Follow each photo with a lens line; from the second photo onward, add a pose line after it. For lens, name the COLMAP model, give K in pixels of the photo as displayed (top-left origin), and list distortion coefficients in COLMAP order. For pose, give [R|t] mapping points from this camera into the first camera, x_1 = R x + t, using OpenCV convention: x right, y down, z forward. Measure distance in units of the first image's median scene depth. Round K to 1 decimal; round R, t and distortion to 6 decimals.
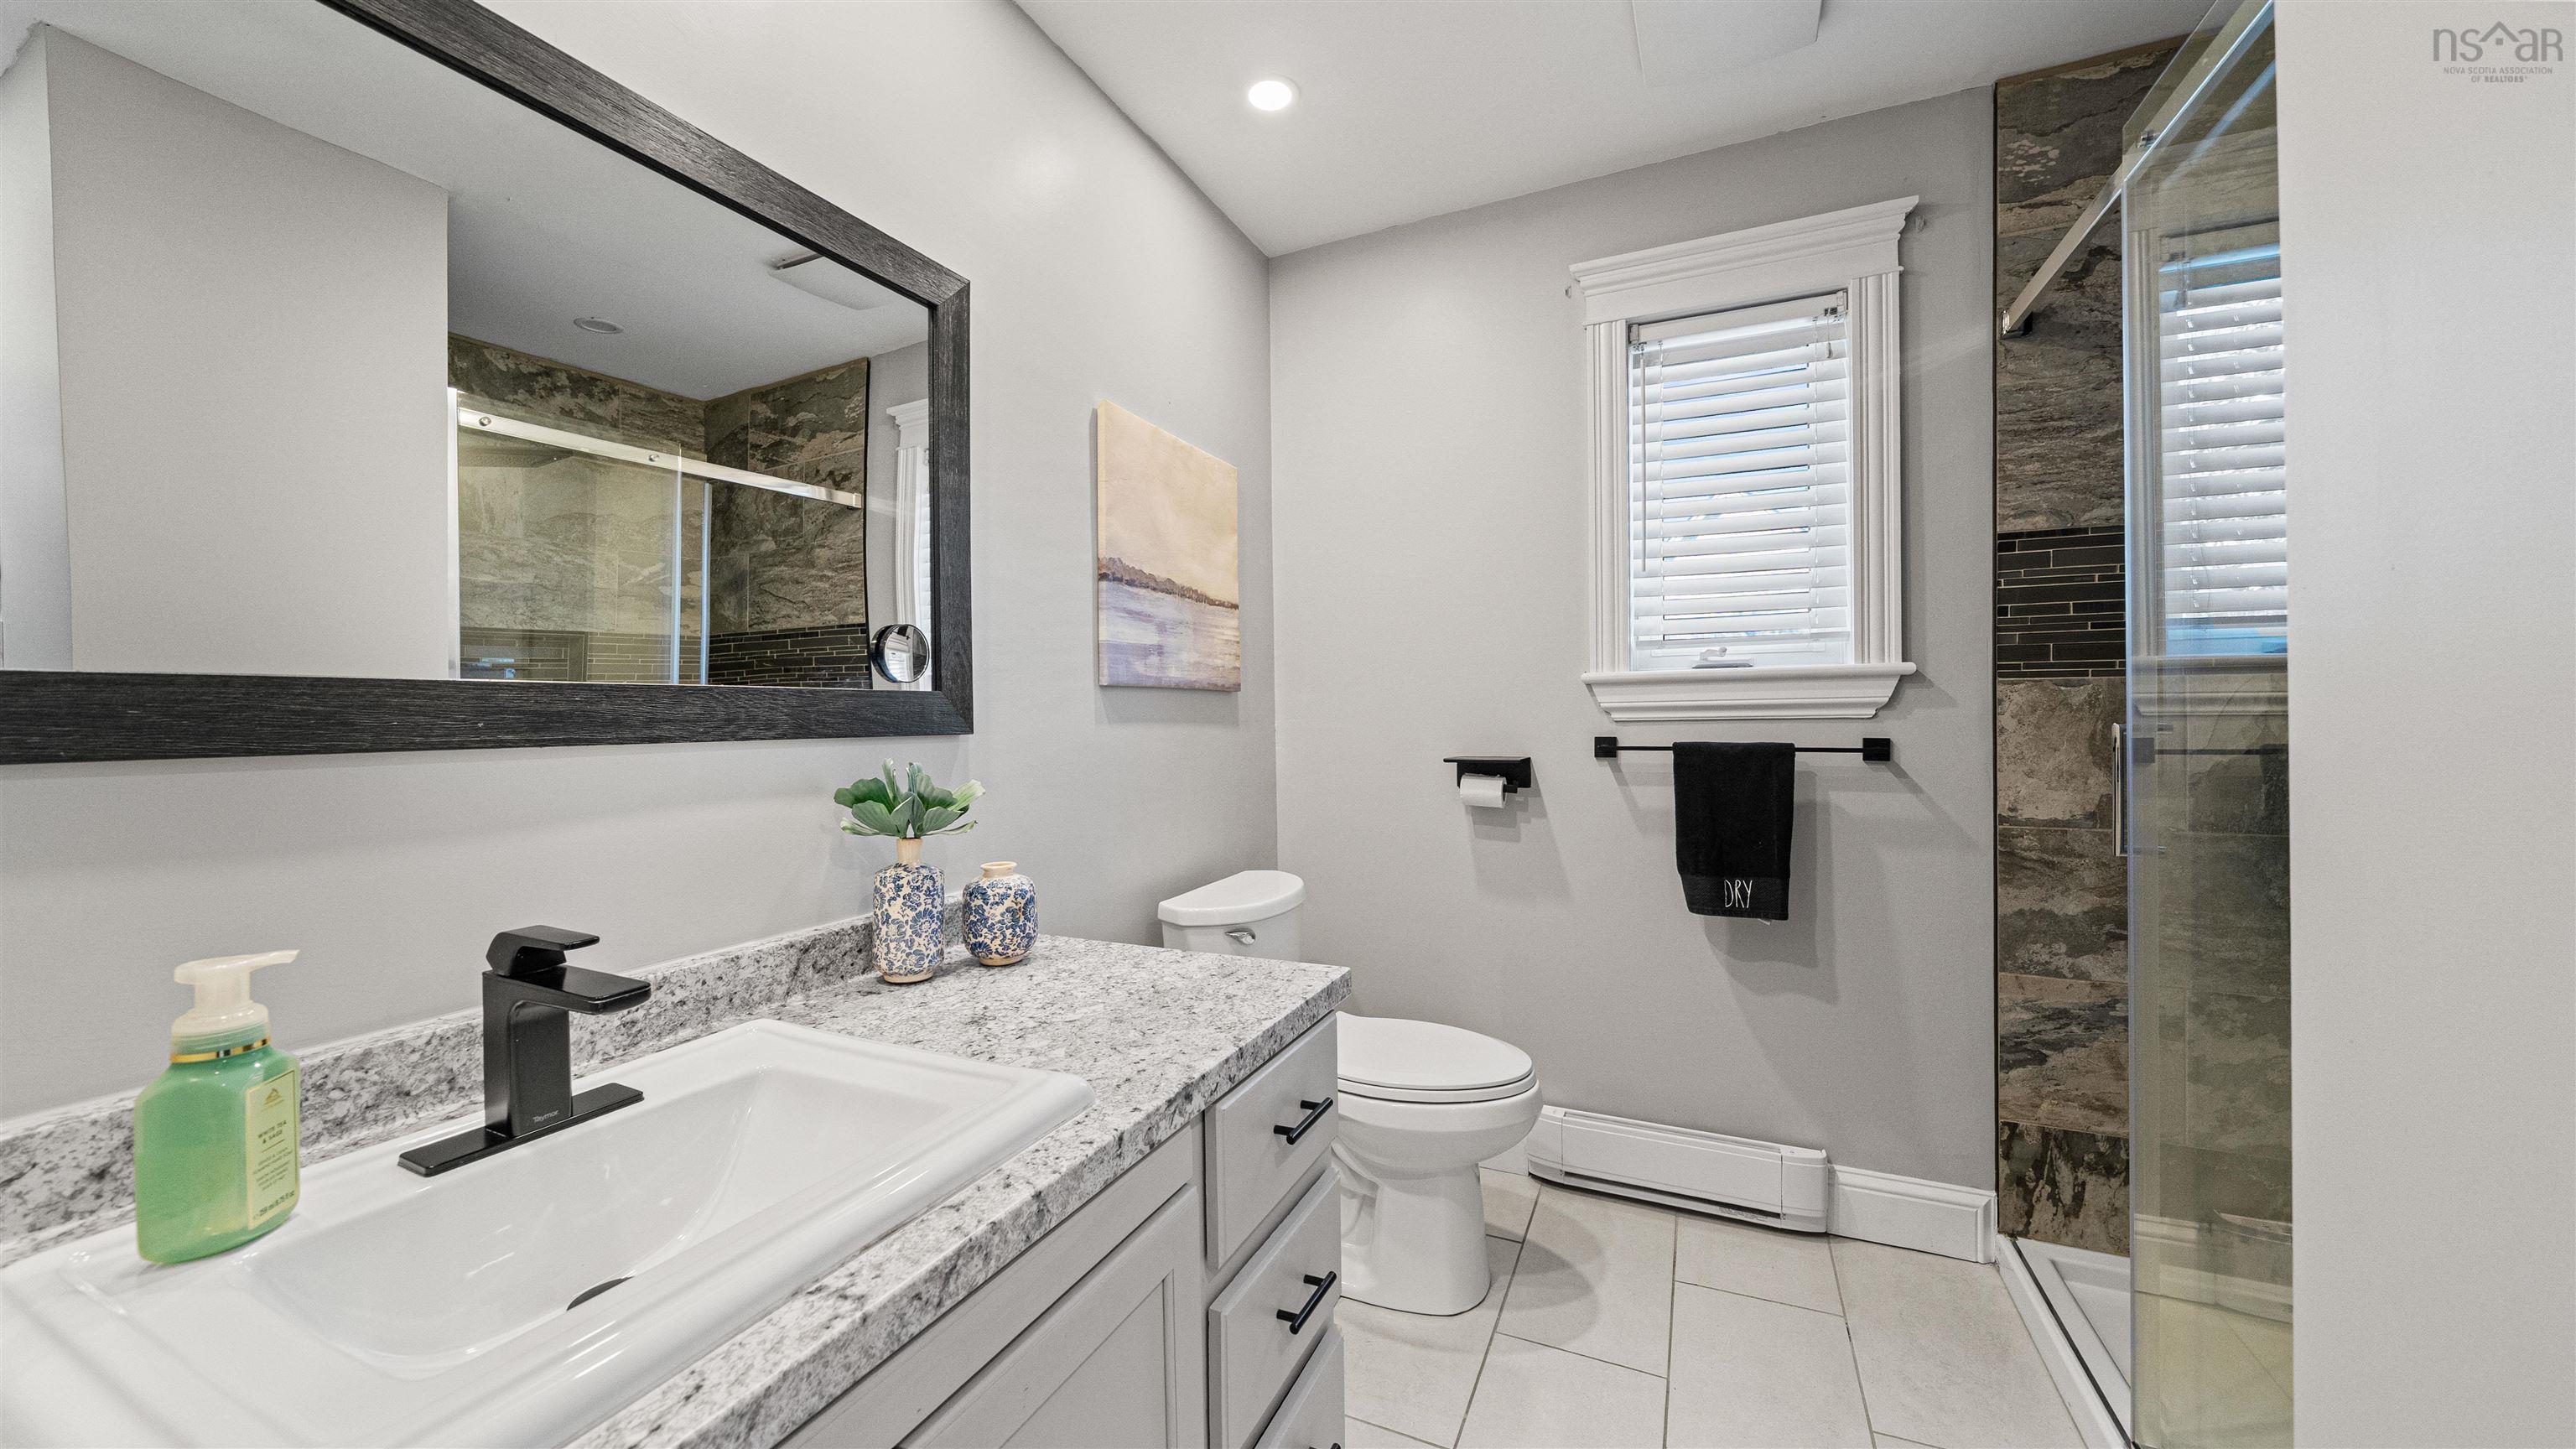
lens RADIAL K [[918.0, 0, 1277.7], [0, 918.0, 714.4], [0, 0, 1]] dist [-0.002850, -0.000126]
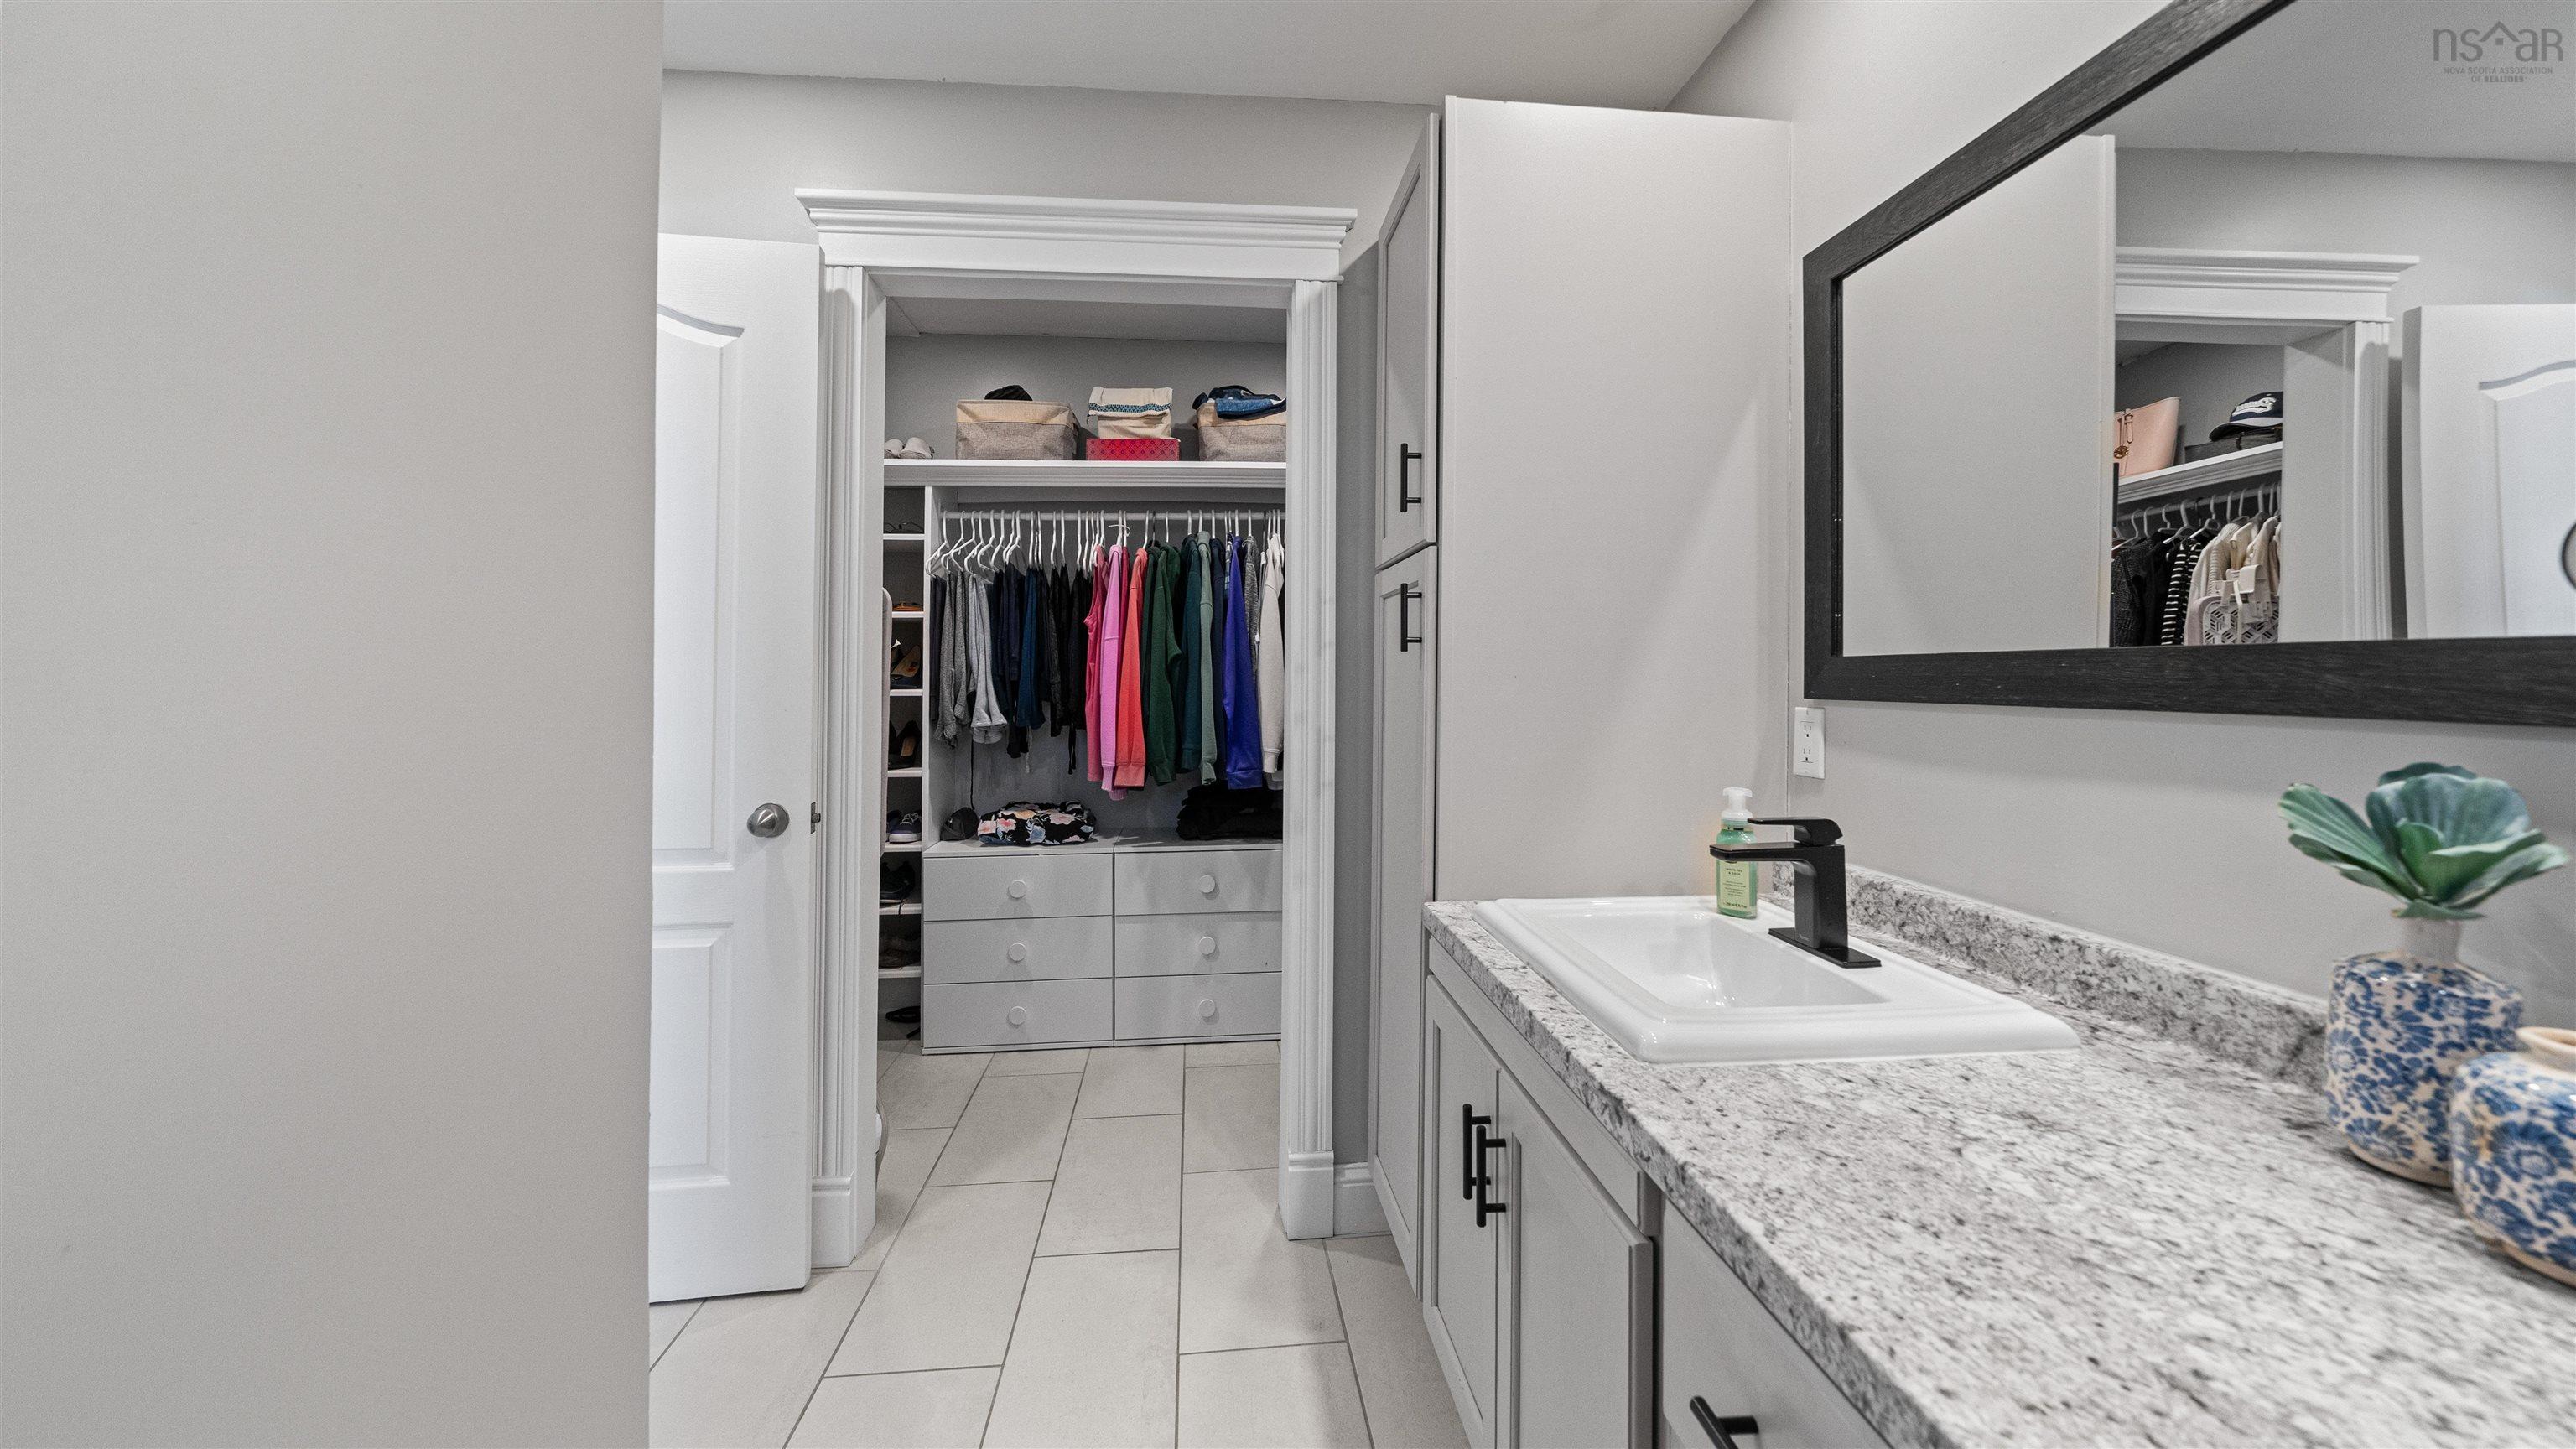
lens RADIAL K [[918.0, 0, 1277.7], [0, 918.0, 714.4], [0, 0, 1]] dist [-0.002850, -0.000126]
pose [[-0.863006, 0.035558, -0.503940, 0.449867], [0.014061, 0.998824, 0.046397, -0.015648], [0.504998, 0.032955, -0.862491, 1.134765]]
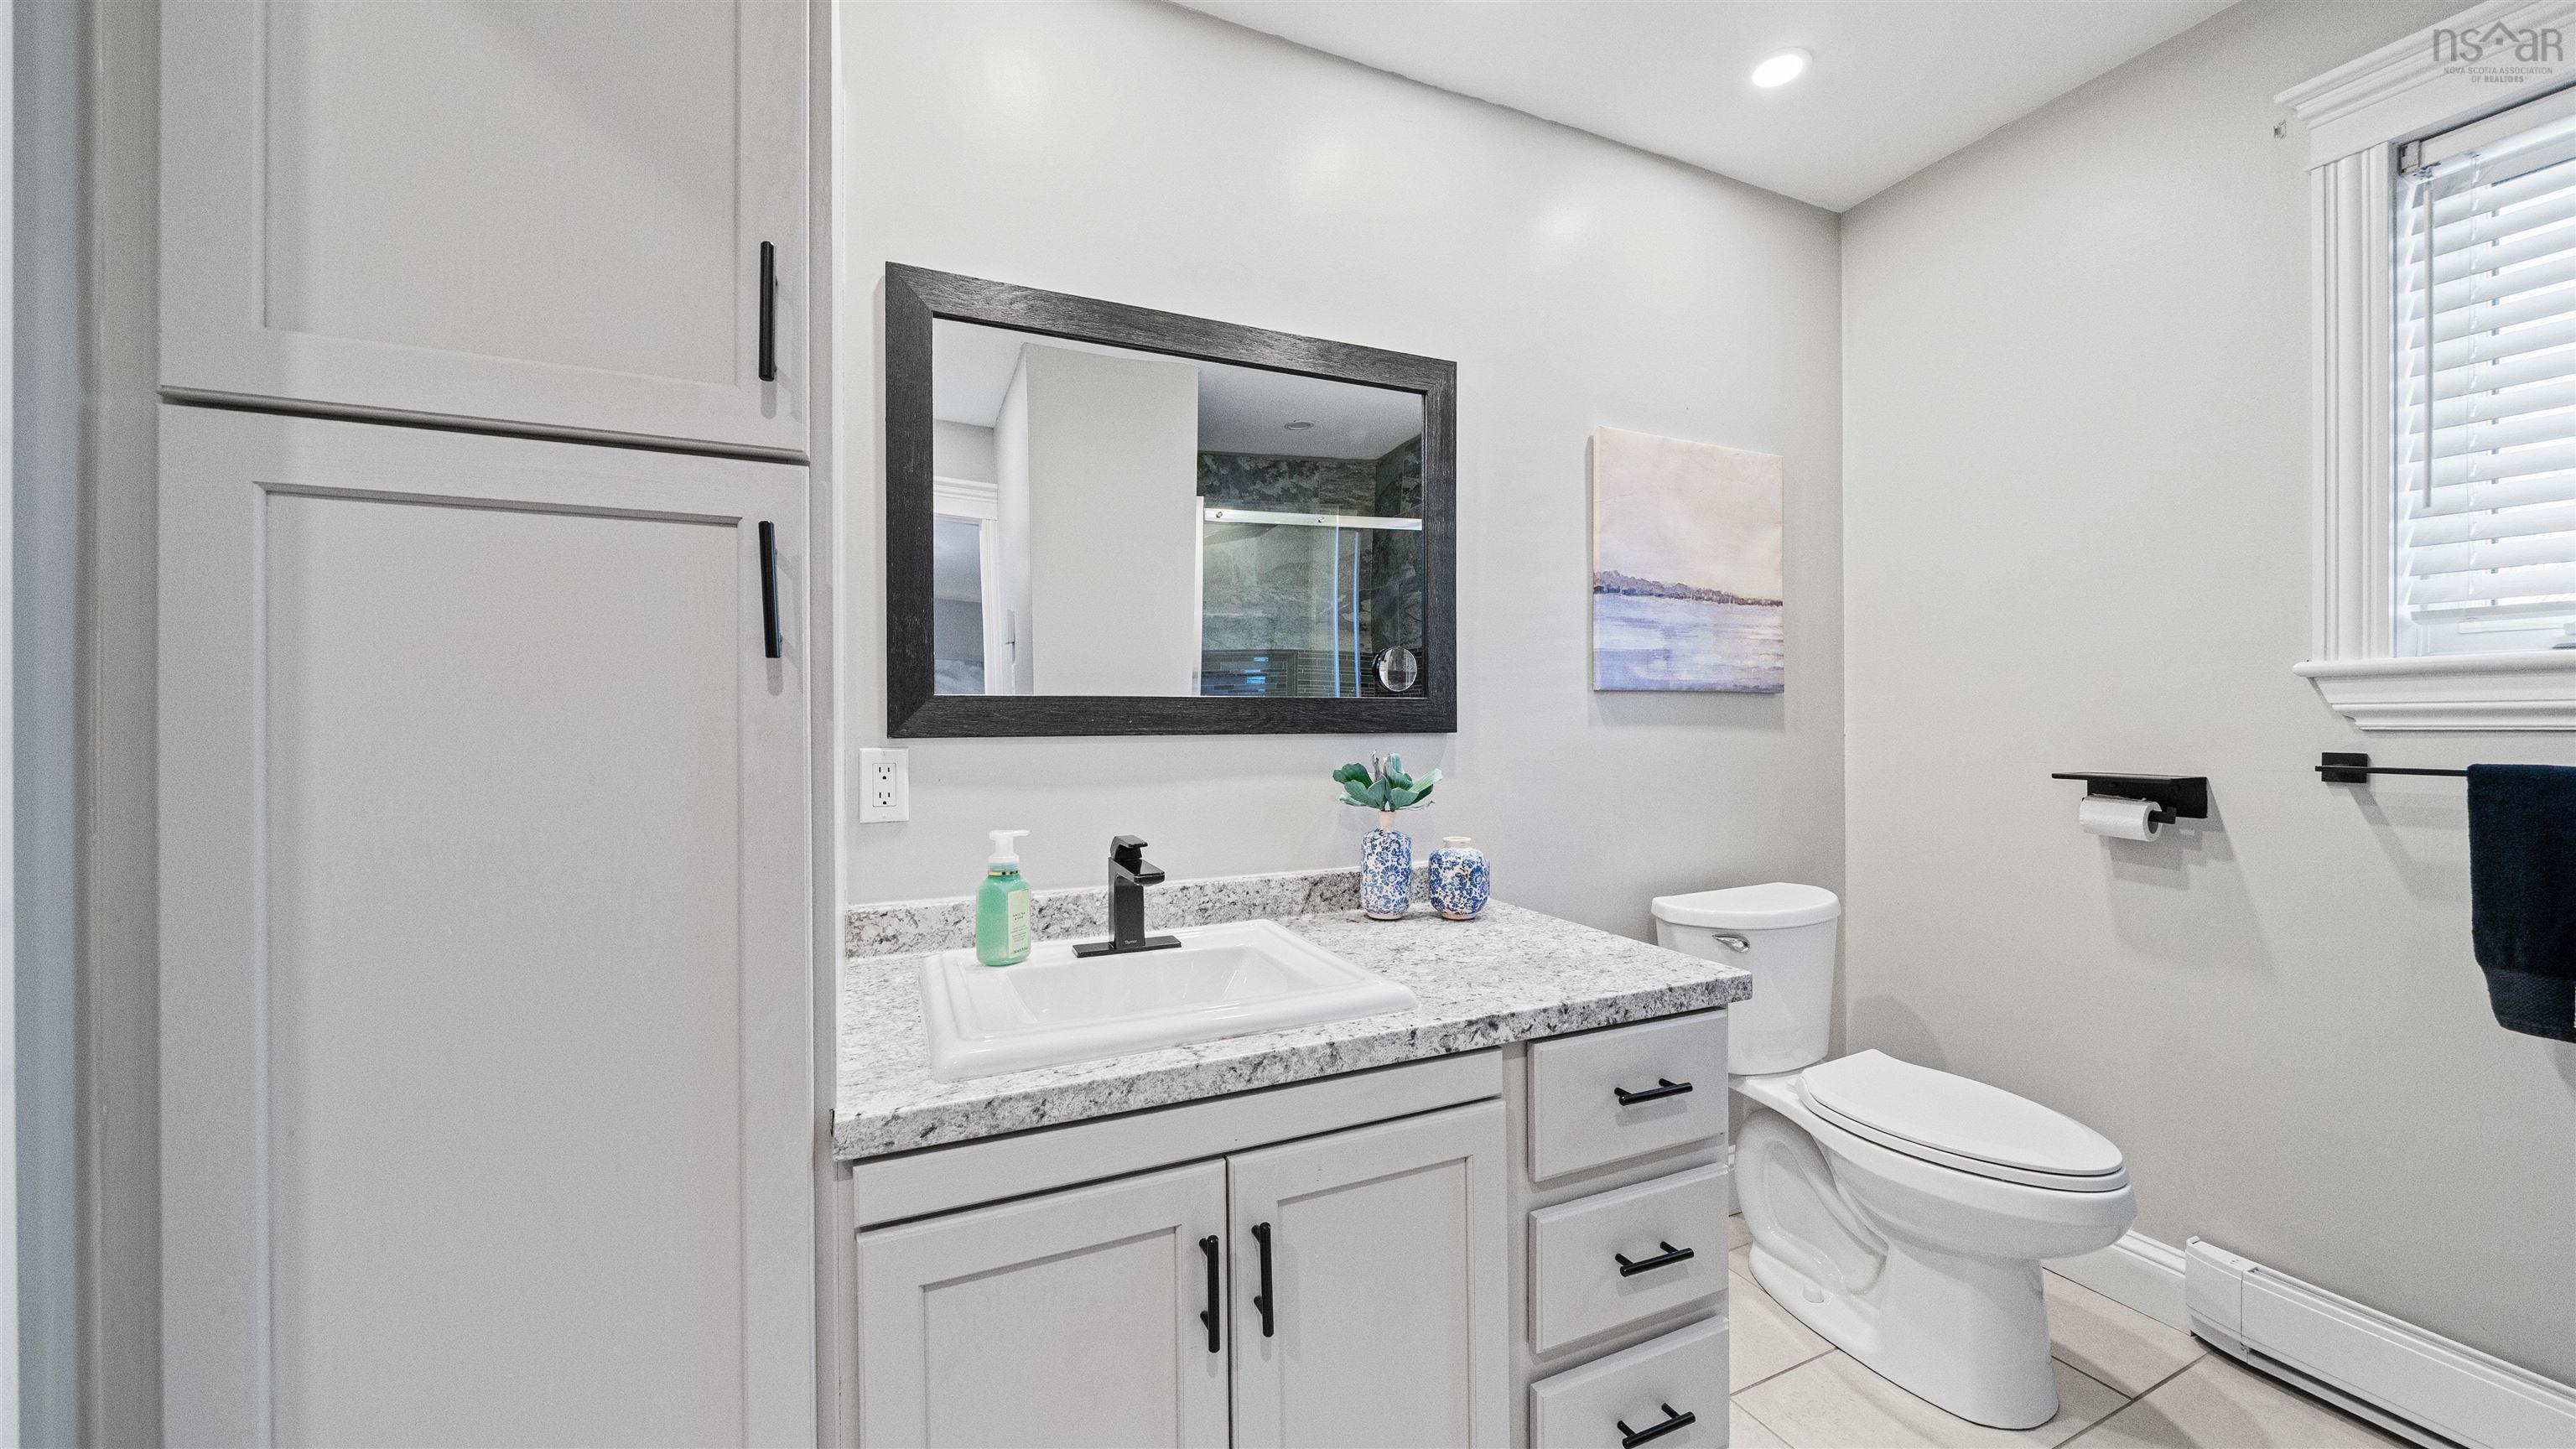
lens RADIAL K [[922.7, 0, 1285.2], [0, 922.7, 716.6], [0, 0, 1]] dist [-0.001306, -0.000038]
pose [[0.753896, 0.005962, -0.656967, 0.363684], [-0.003972, 0.999982, 0.004517, -0.005407], [0.656982, -0.000795, 0.753906, -0.093685]]
